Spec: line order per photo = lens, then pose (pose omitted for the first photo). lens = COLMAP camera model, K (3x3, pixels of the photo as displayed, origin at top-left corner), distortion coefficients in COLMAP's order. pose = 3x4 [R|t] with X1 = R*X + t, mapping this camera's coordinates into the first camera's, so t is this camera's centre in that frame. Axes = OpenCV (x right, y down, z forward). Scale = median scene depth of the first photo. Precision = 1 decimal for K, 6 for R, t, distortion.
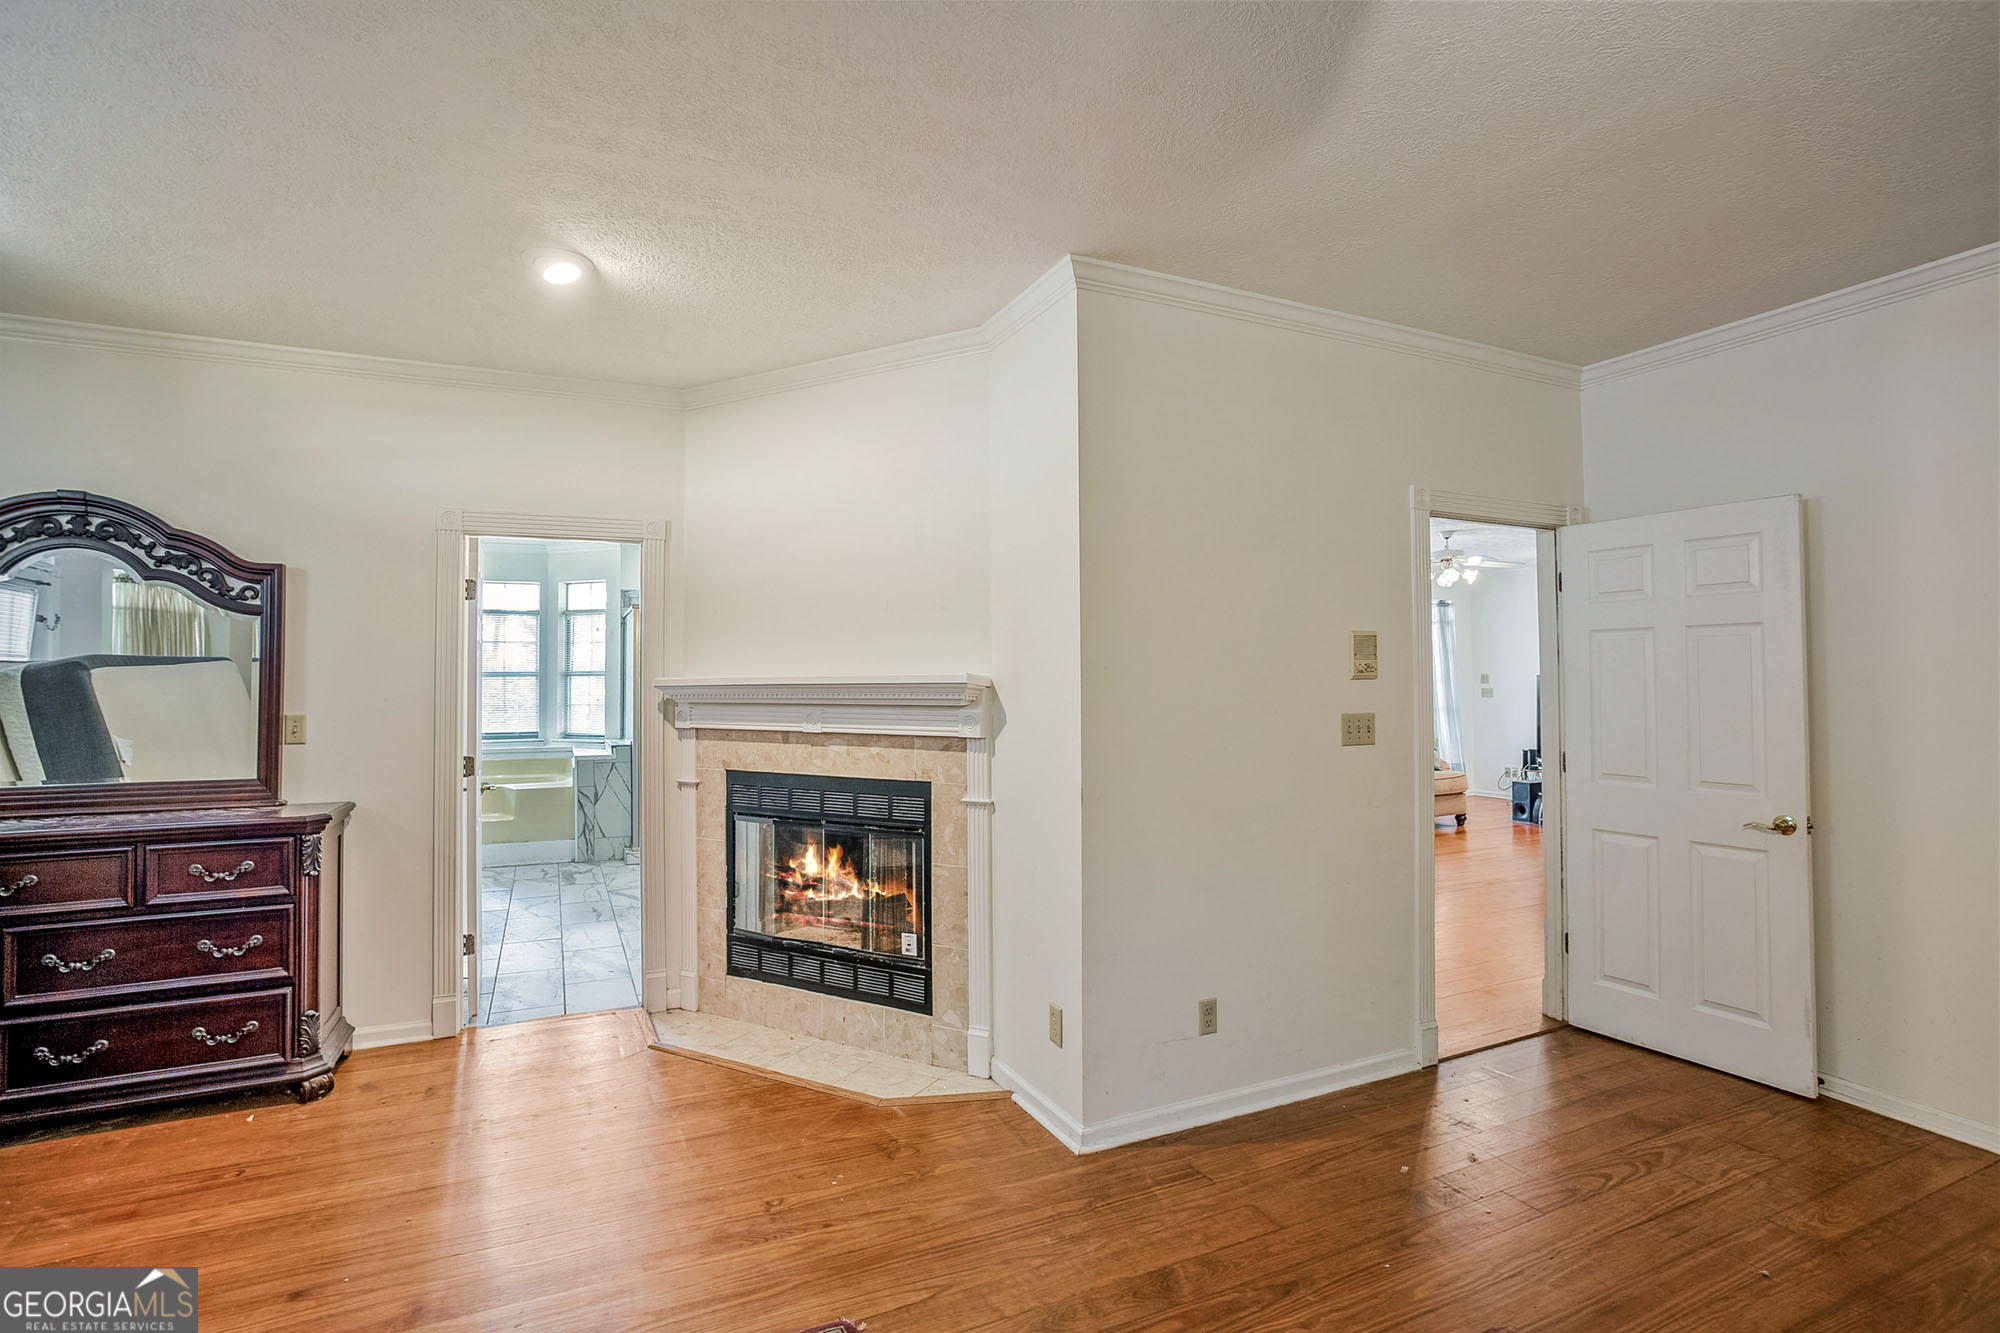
lens RADIAL K [[978.1, 0, 1001.1], [0, 978.1, 669.8], [0, 0, 1]] dist [-0.047382, 0.021886]
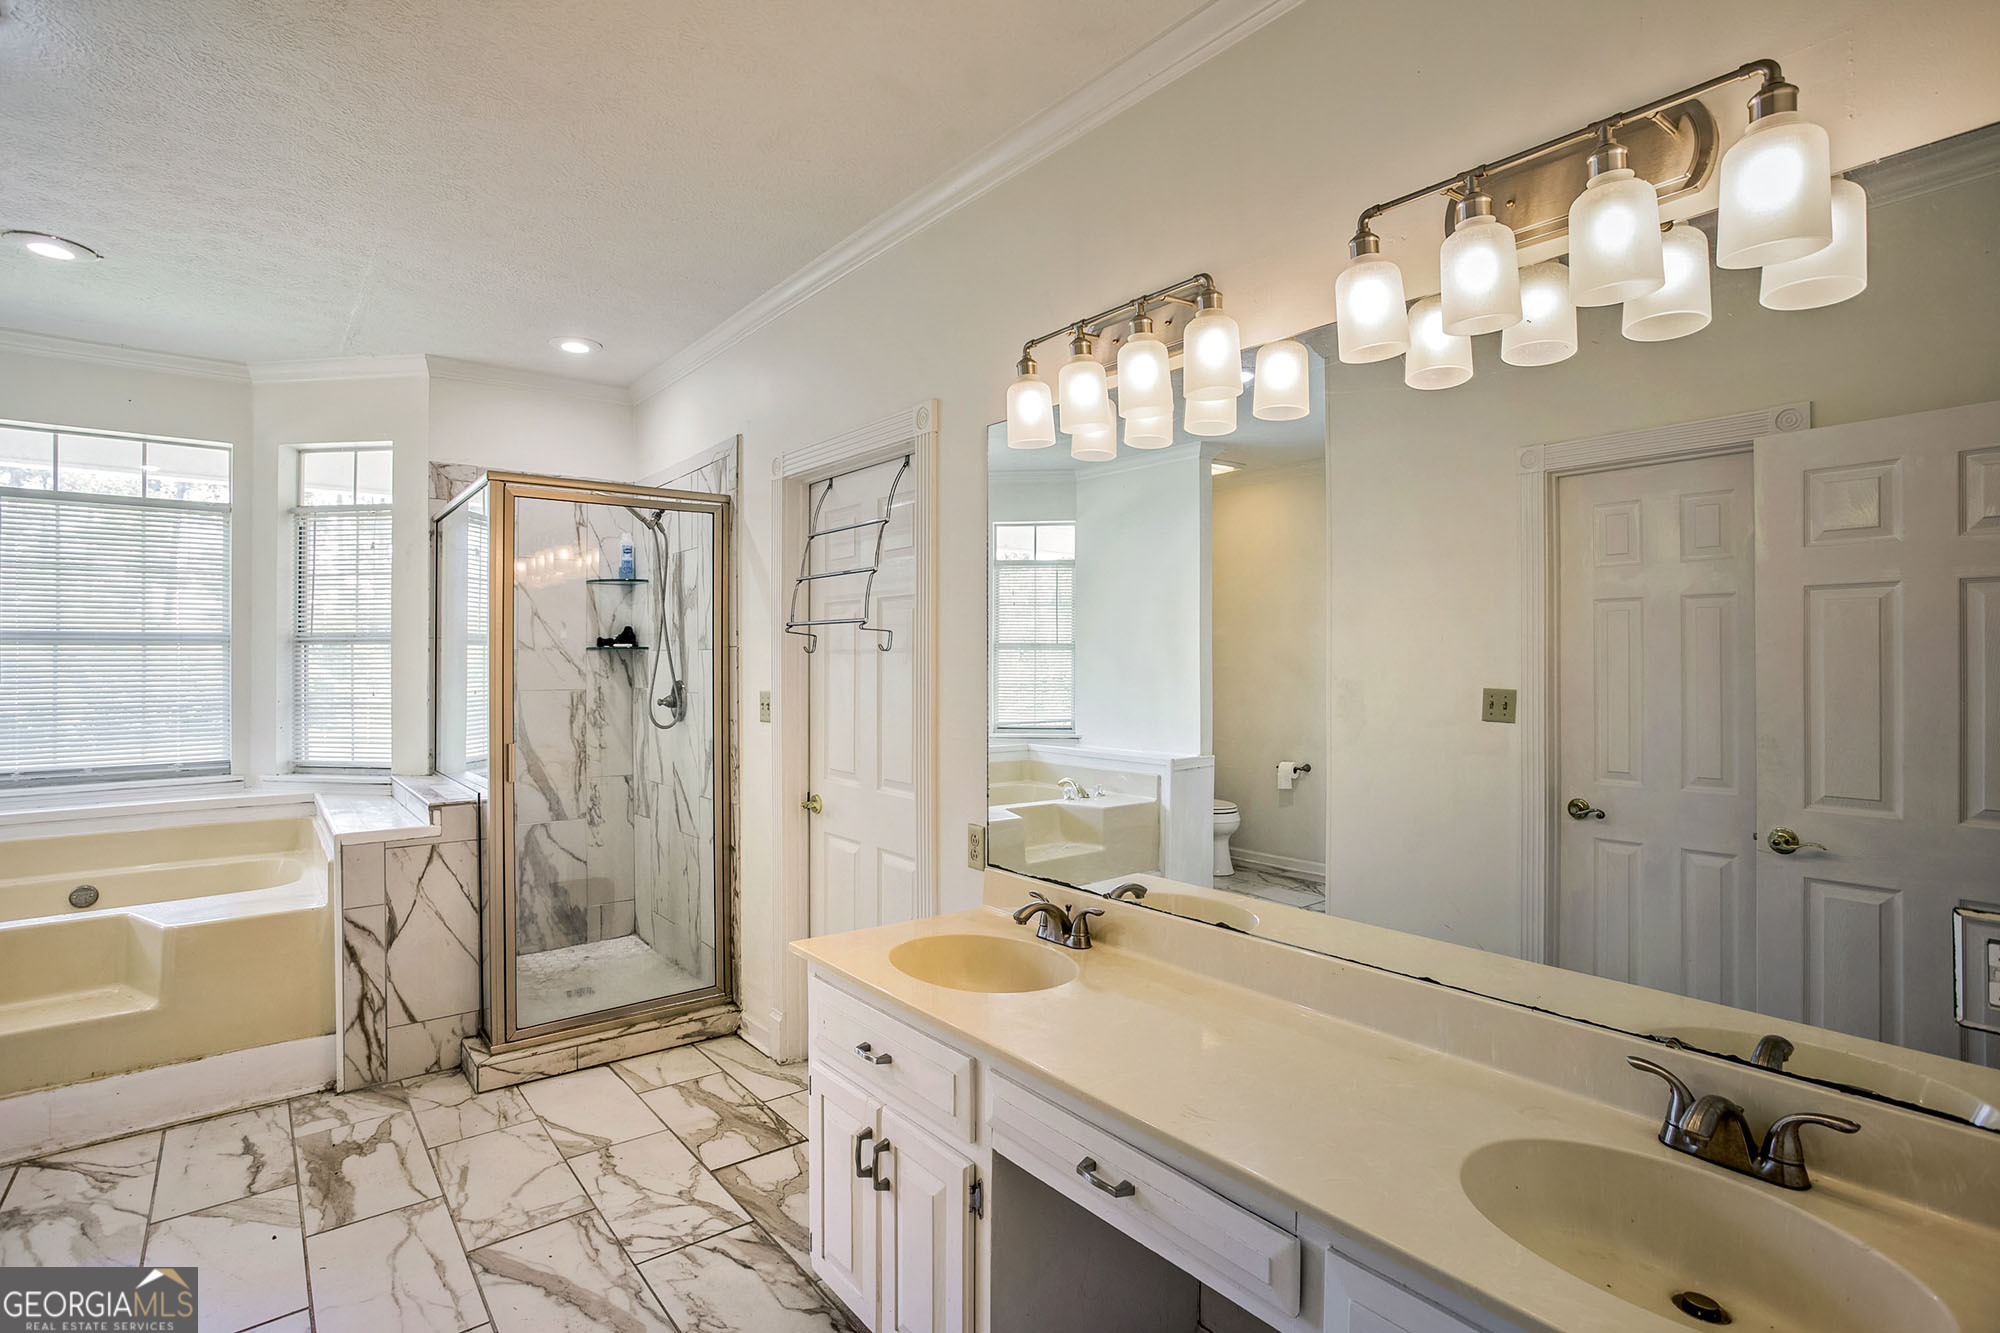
lens RADIAL K [[978.1, 0, 1019.2], [0, 978.1, 669.4], [0, 0, 1]] dist [-0.047382, 0.021886]
pose [[0.970054, 0.005506, 0.242826, -0.220993], [-0.010940, 0.999719, 0.021032, 0.005399], [-0.242642, -0.023059, 0.969842, 0.461221]]
